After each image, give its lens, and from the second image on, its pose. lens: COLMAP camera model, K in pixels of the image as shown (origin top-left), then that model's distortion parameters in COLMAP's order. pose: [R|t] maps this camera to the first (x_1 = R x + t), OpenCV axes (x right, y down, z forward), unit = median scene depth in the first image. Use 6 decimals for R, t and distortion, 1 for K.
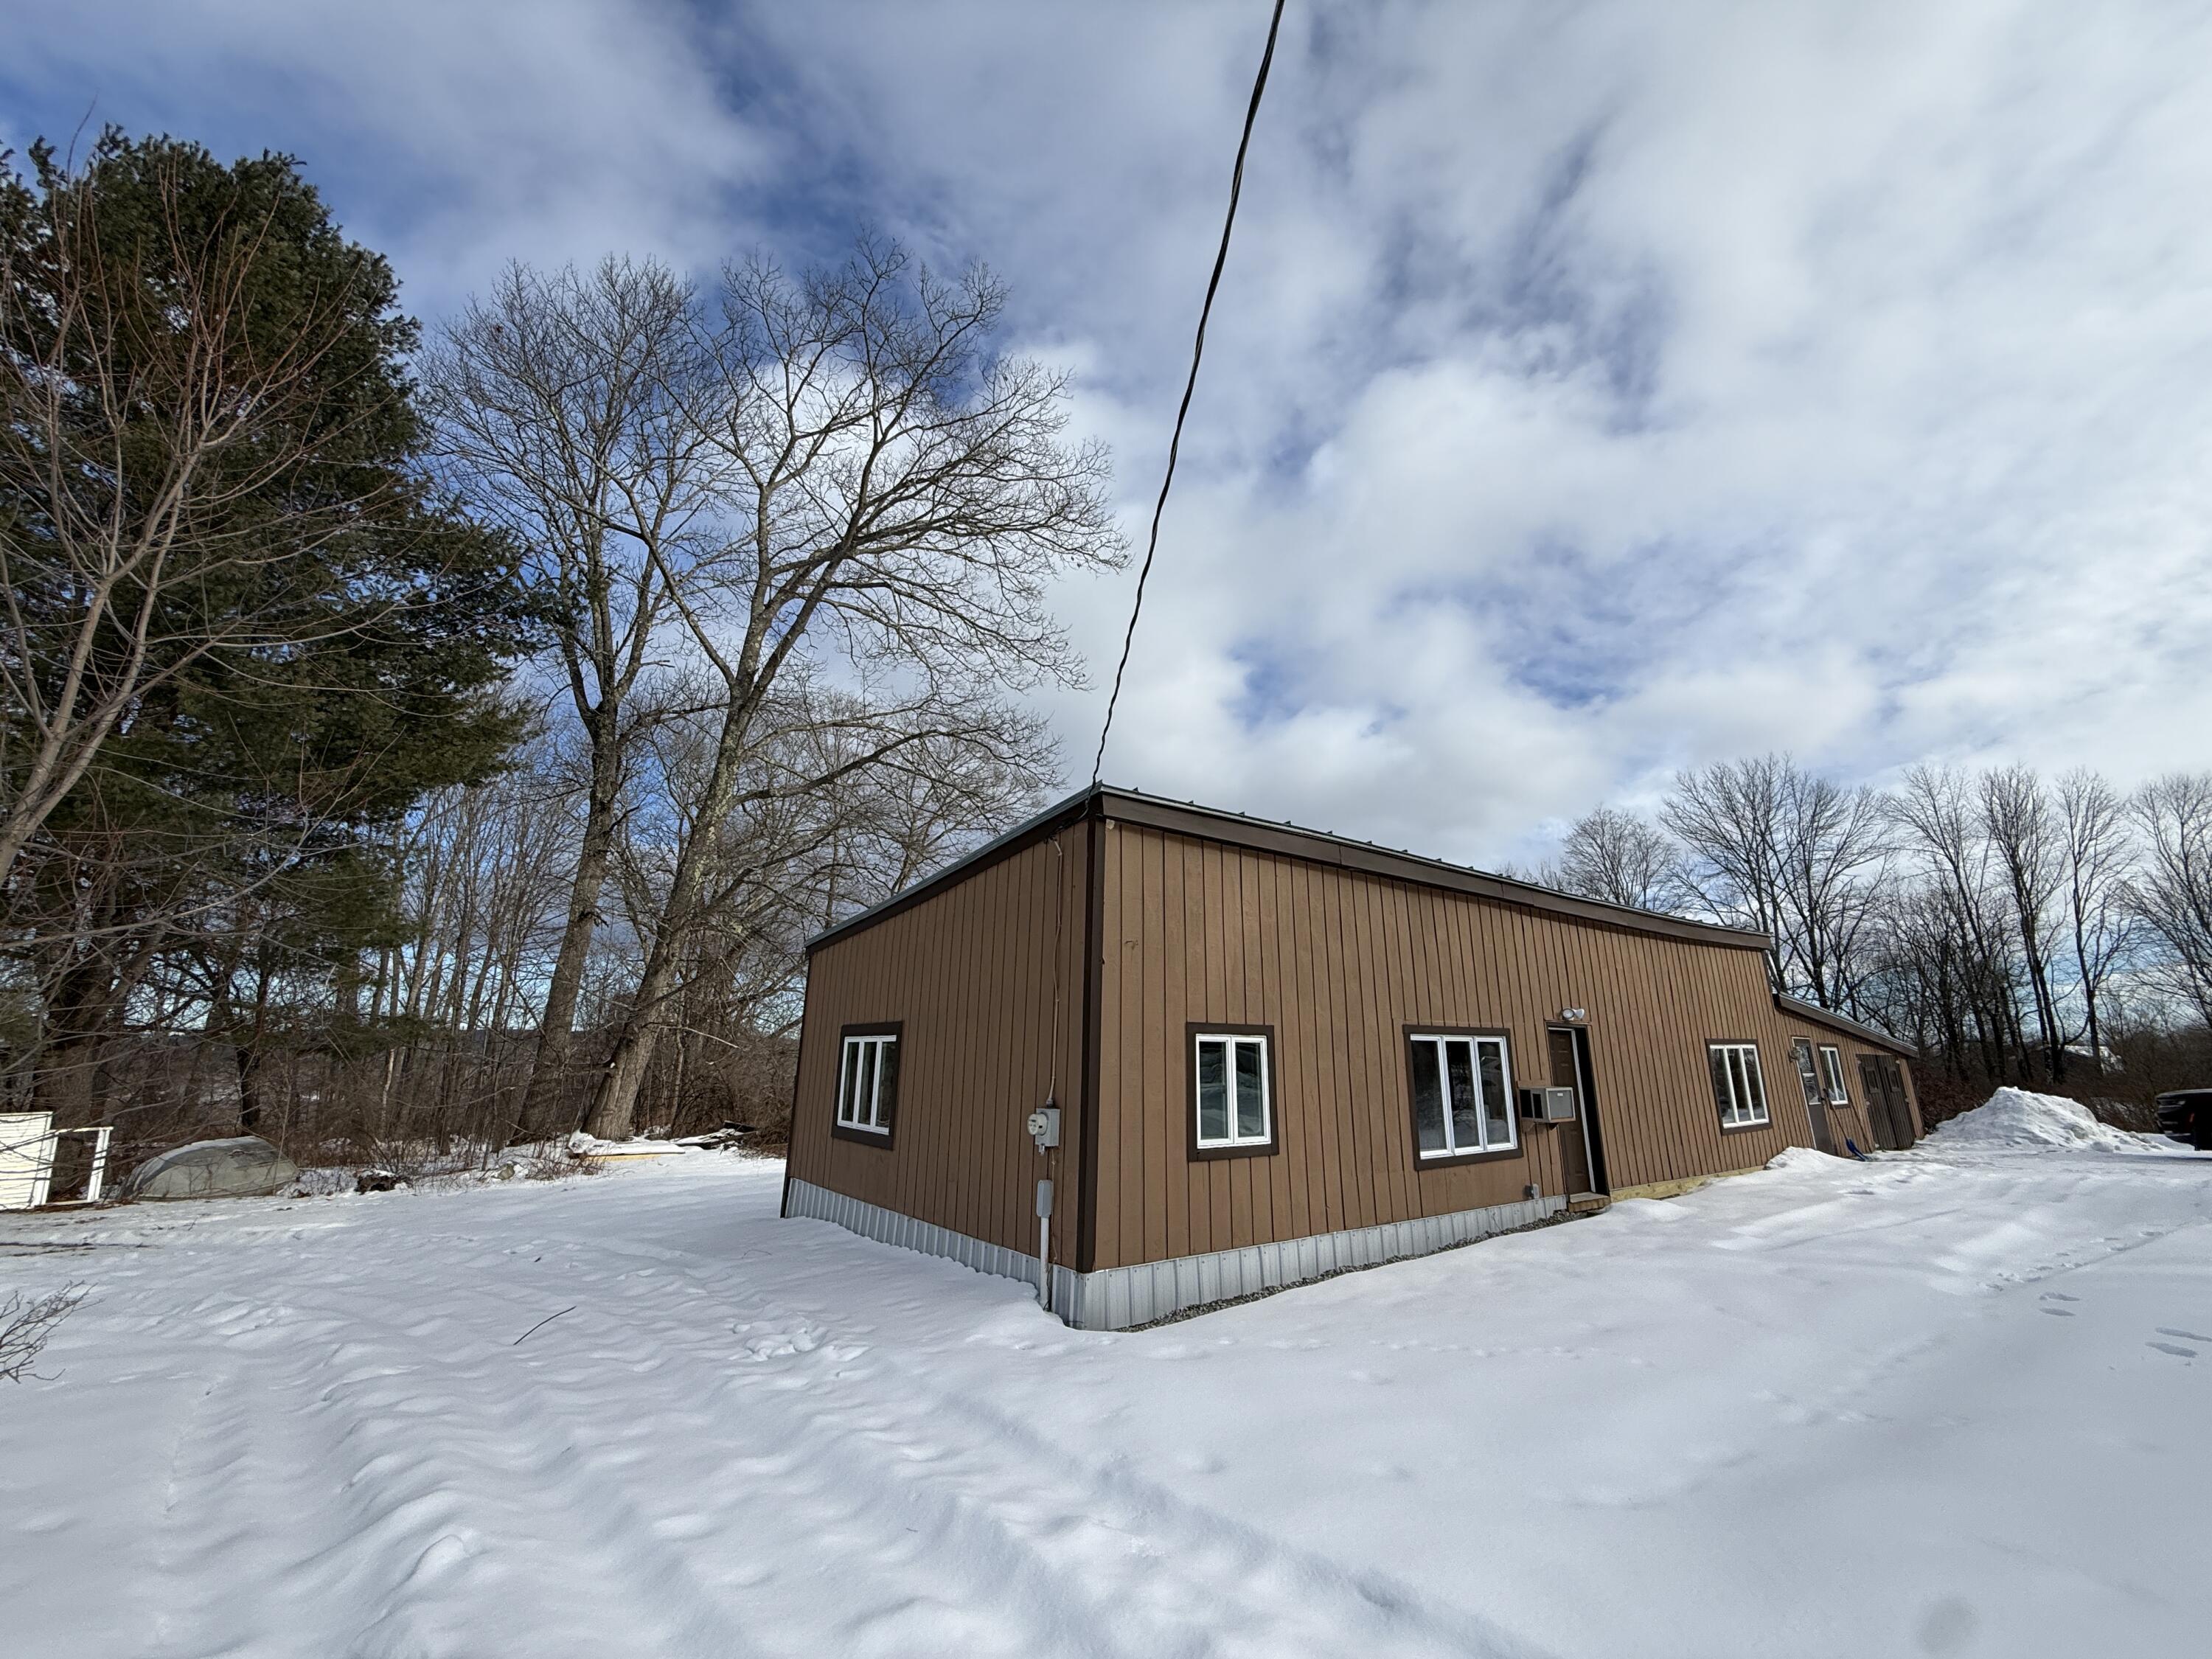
lens RADIAL K [[885.7, 0, 1109.6], [0, 885.7, 829.2], [0, 0, 1]] dist [-0.000001, 0.000783]
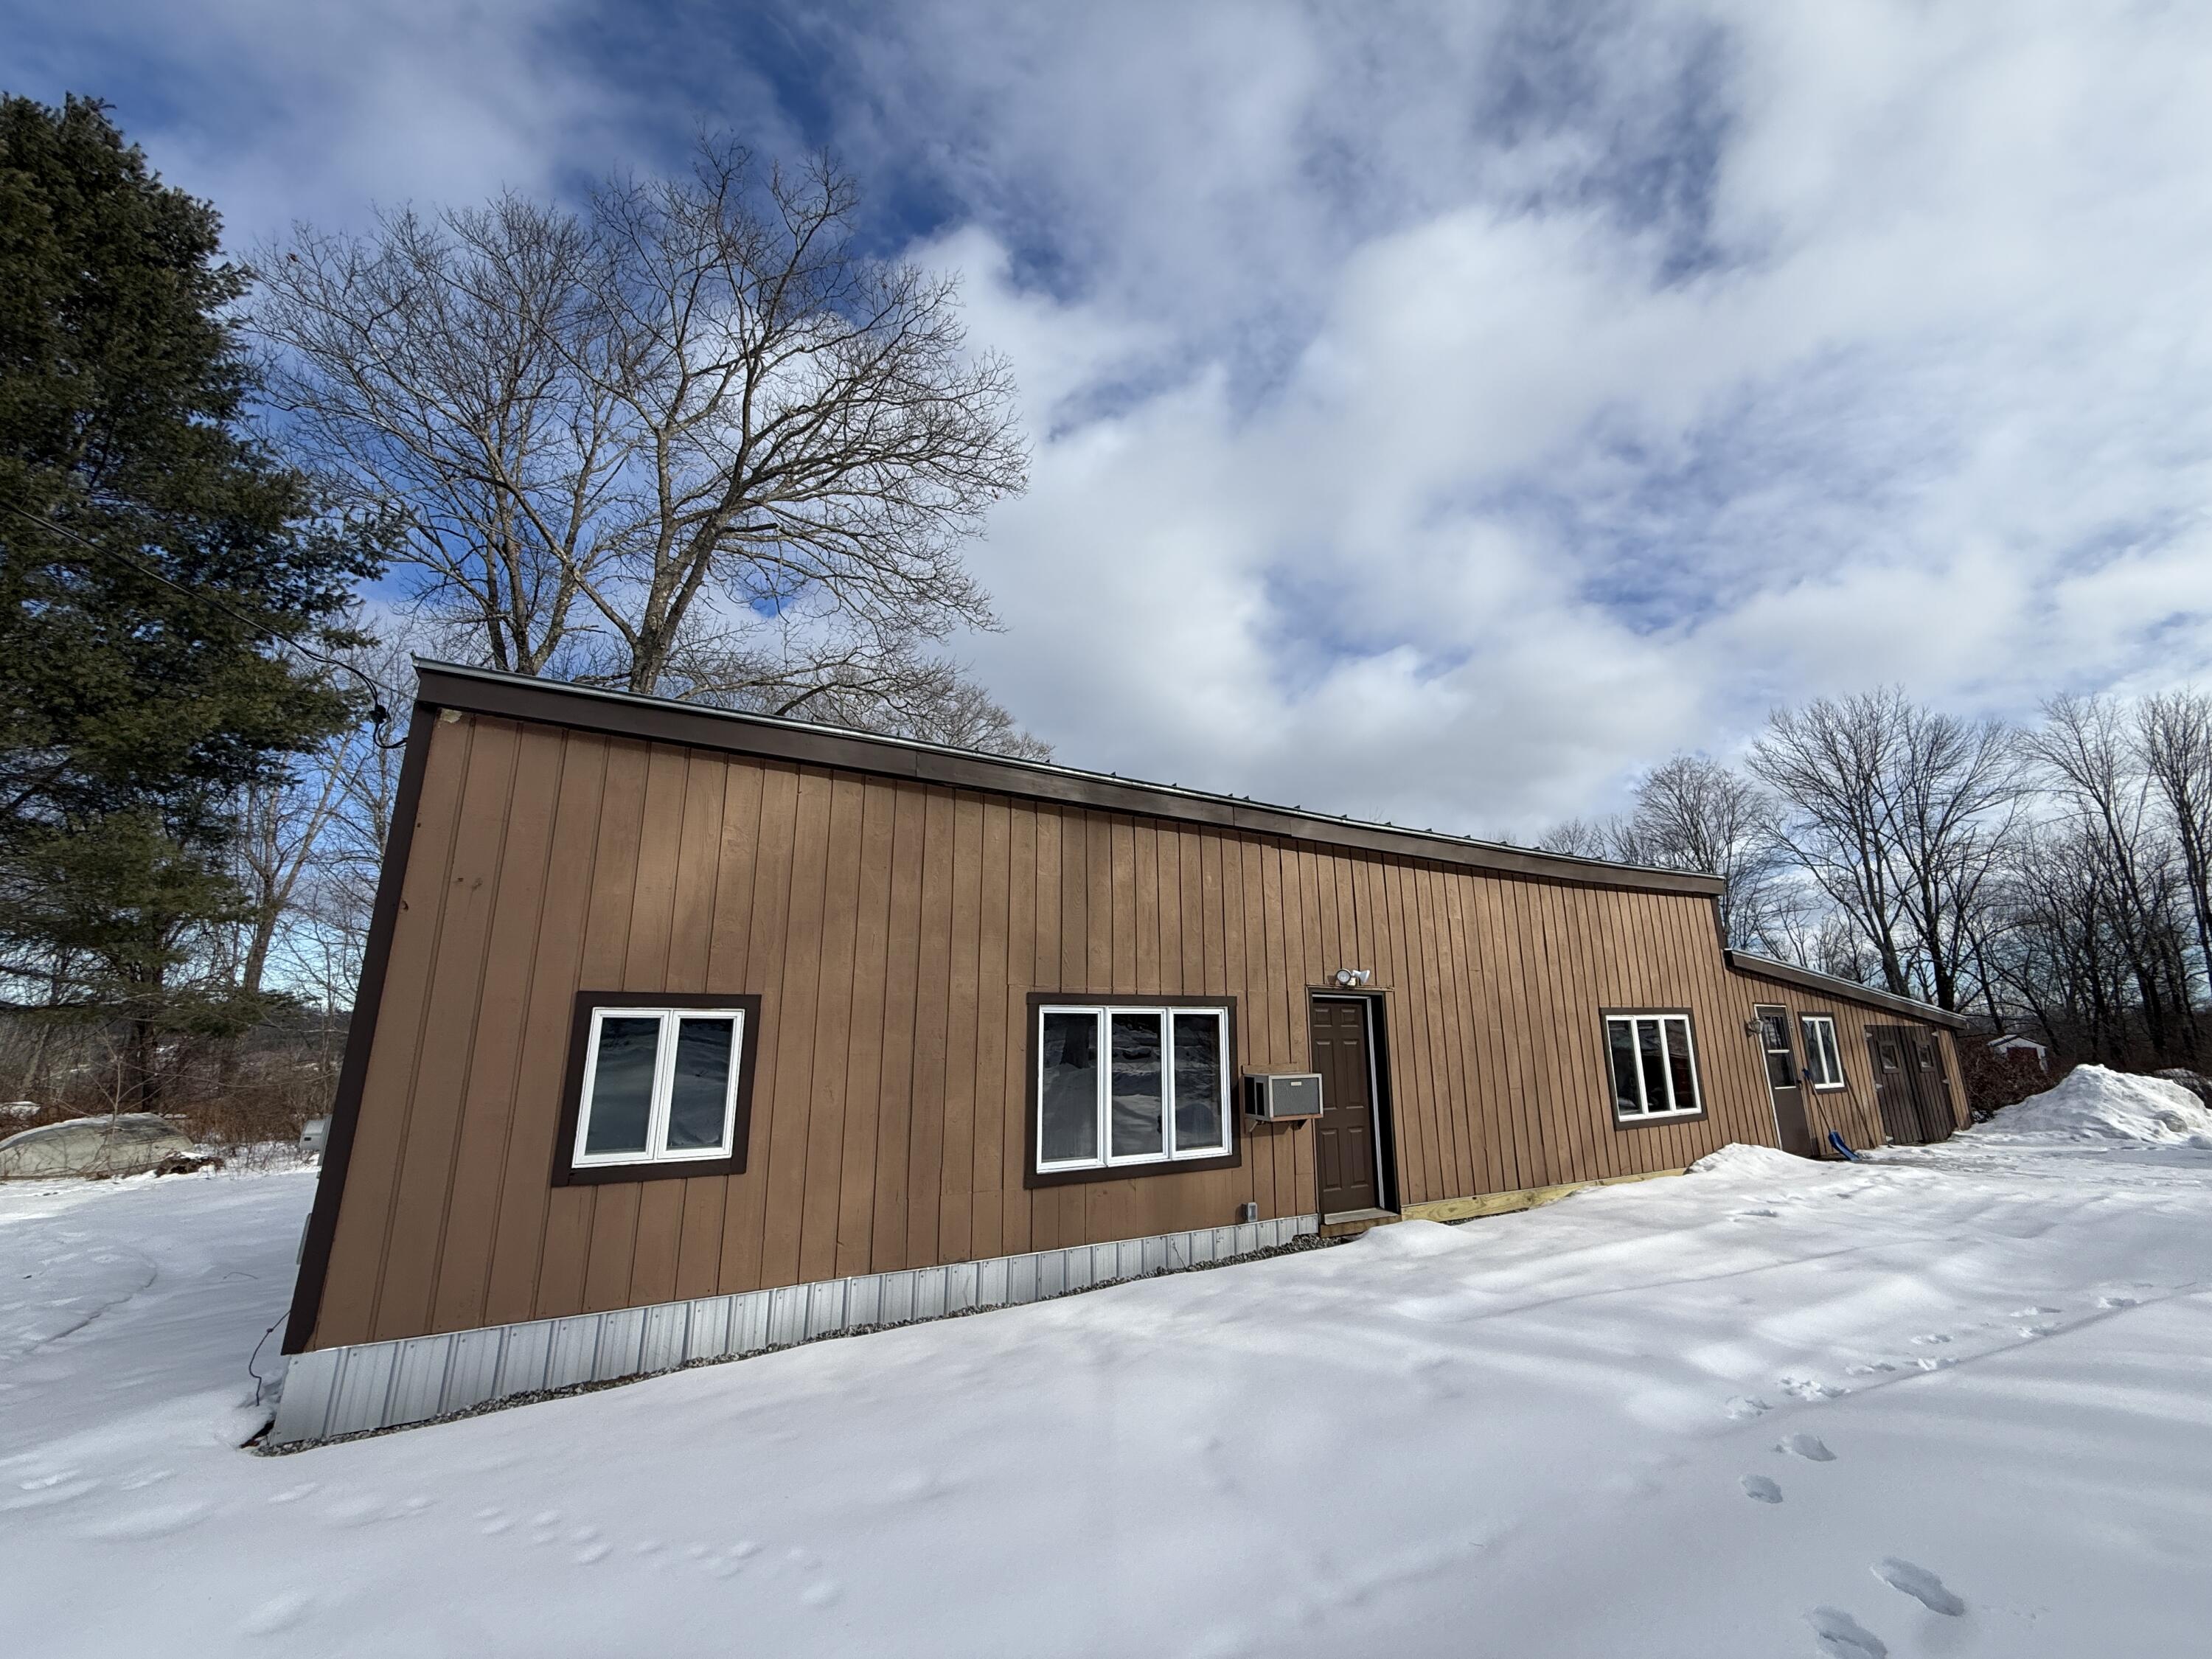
lens RADIAL K [[885.7, 0, 1105.7], [0, 885.7, 821.6], [0, 0, 1]] dist [-0.000001, 0.000783]
pose [[0.994698, -0.026738, -0.099306, 0.201607], [0.029044, 0.999339, 0.021855, 0.026690], [0.098656, -0.024623, 0.994817, 0.114133]]
